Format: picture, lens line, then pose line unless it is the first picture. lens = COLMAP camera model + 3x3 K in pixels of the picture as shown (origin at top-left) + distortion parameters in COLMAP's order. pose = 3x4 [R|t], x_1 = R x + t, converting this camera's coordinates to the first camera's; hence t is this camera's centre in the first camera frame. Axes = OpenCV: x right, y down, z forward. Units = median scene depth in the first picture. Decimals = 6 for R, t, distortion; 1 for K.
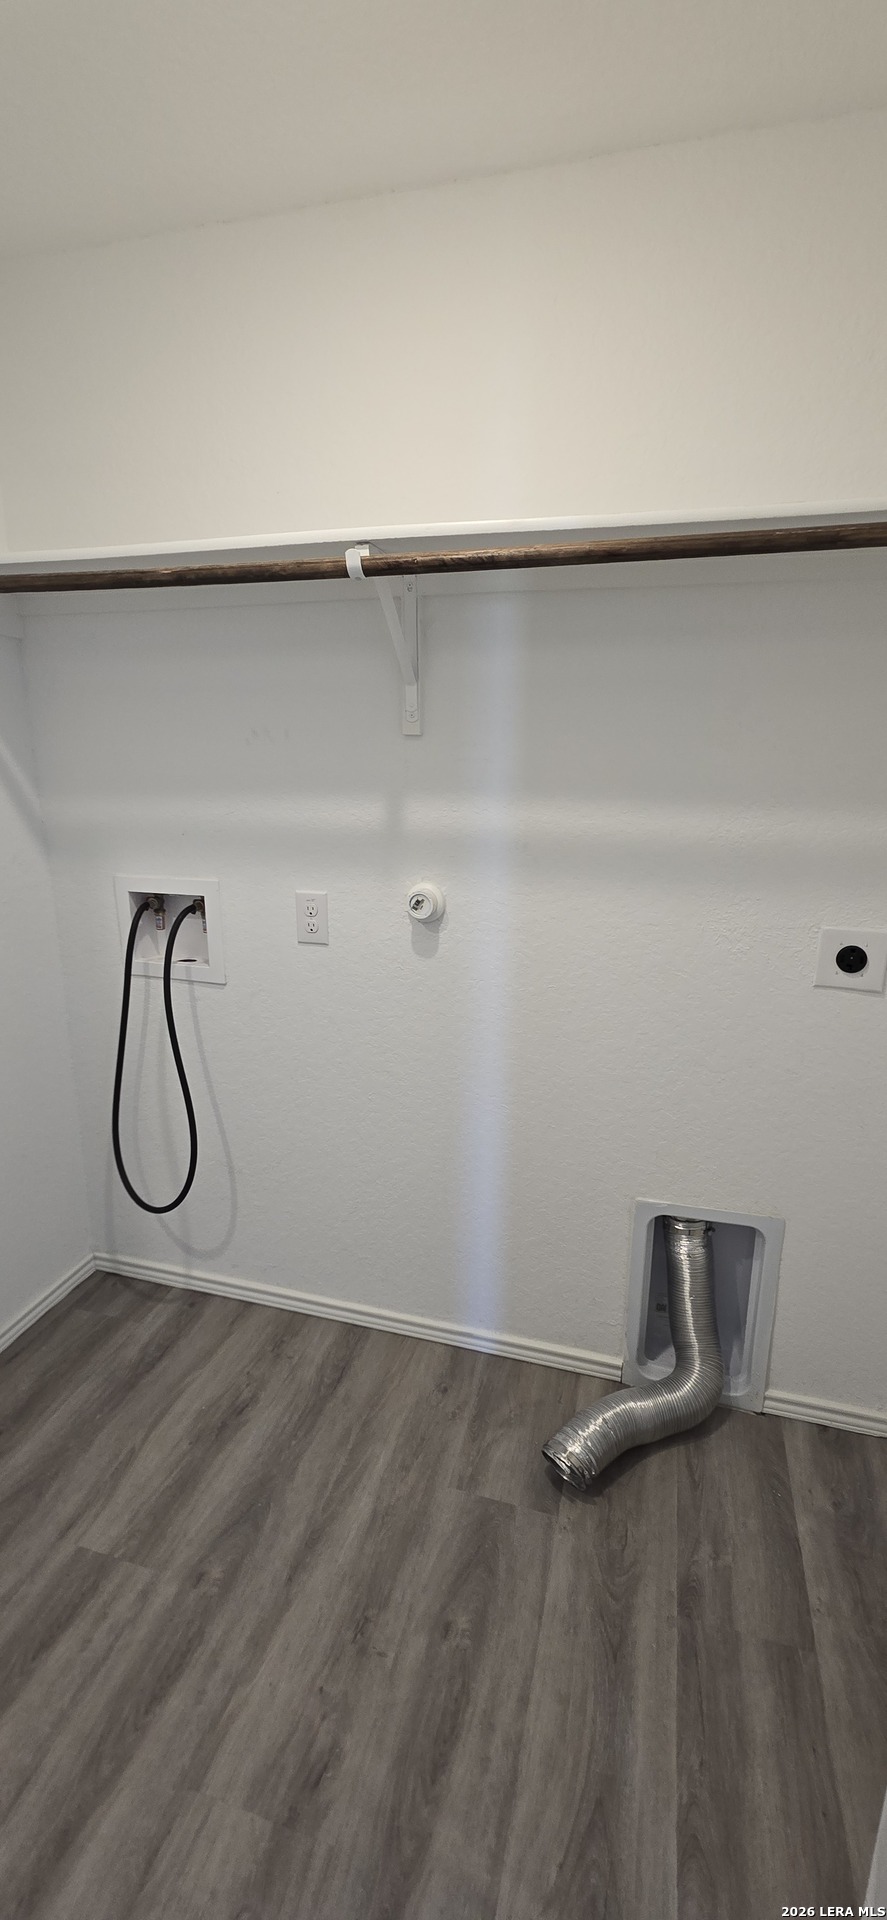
lens RADIAL K [[781.7, 0, 451.0], [0, 781.7, 957.9], [0, 0, 1]] dist [-0.006945, 0.003496]
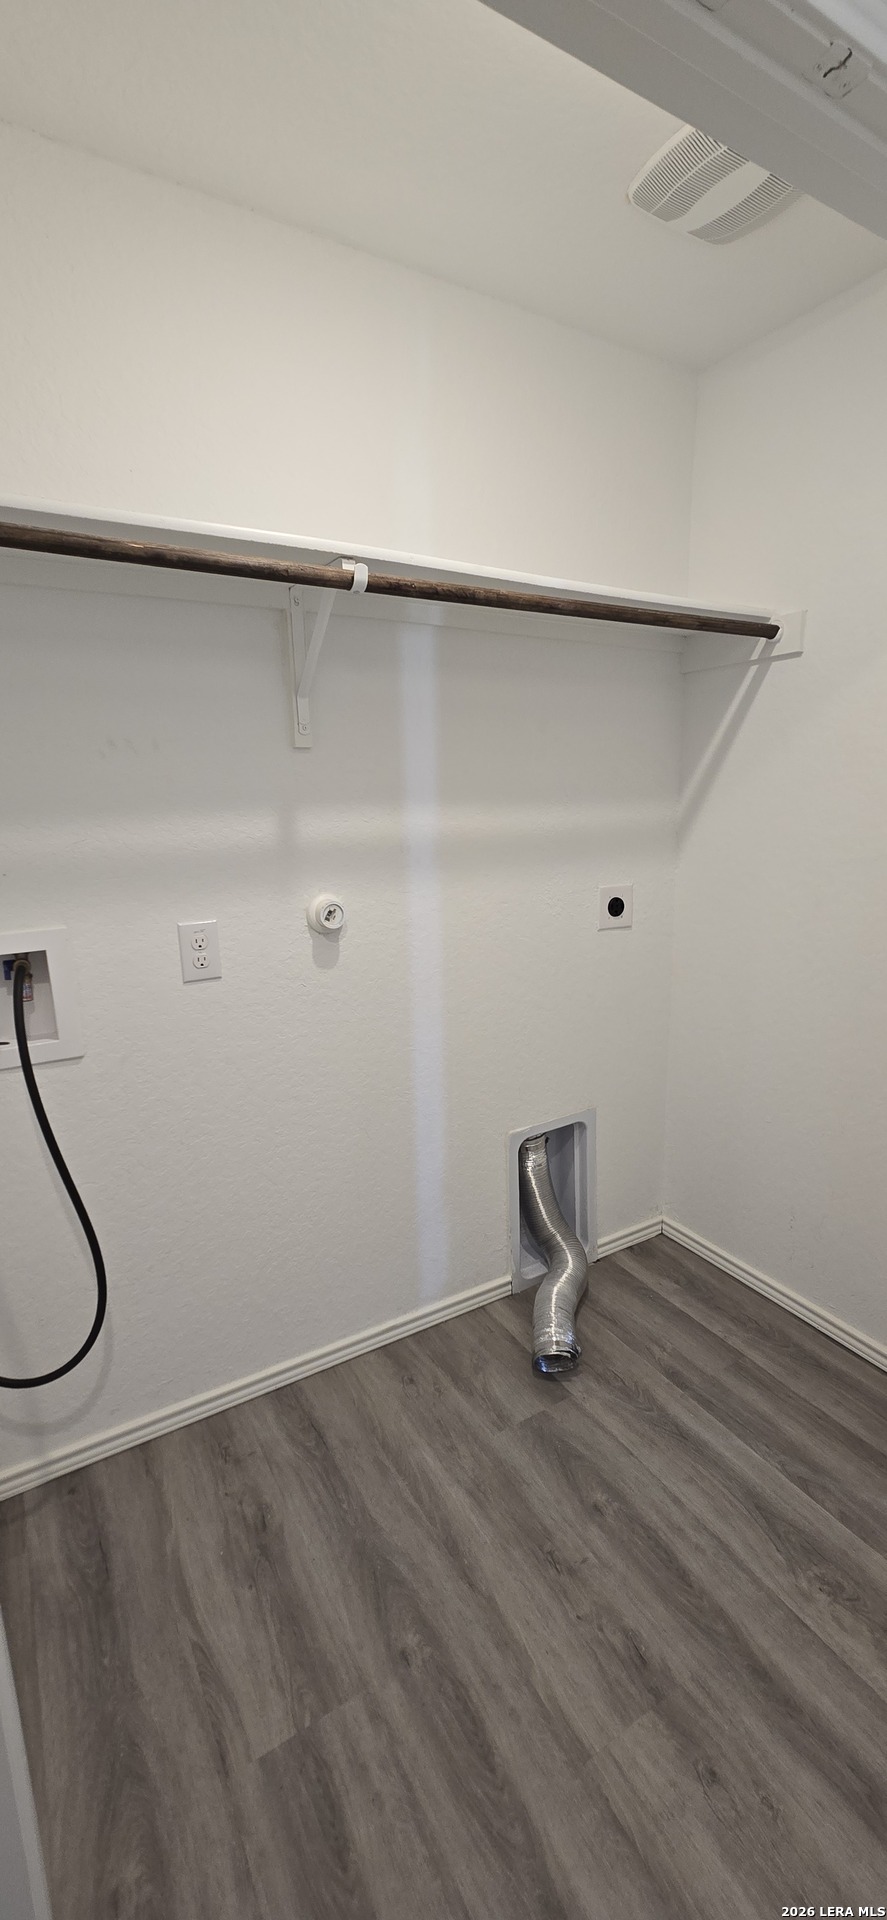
lens RADIAL K [[787.5, 0, 444.2], [0, 787.5, 956.0], [0, 0, 1]] dist [-0.004804, 0.001545]
pose [[0.691197, -0.171629, 0.701991, -0.899760], [0.201064, 0.978707, 0.041311, -0.040179], [-0.694133, 0.112591, 0.710987, 0.251754]]
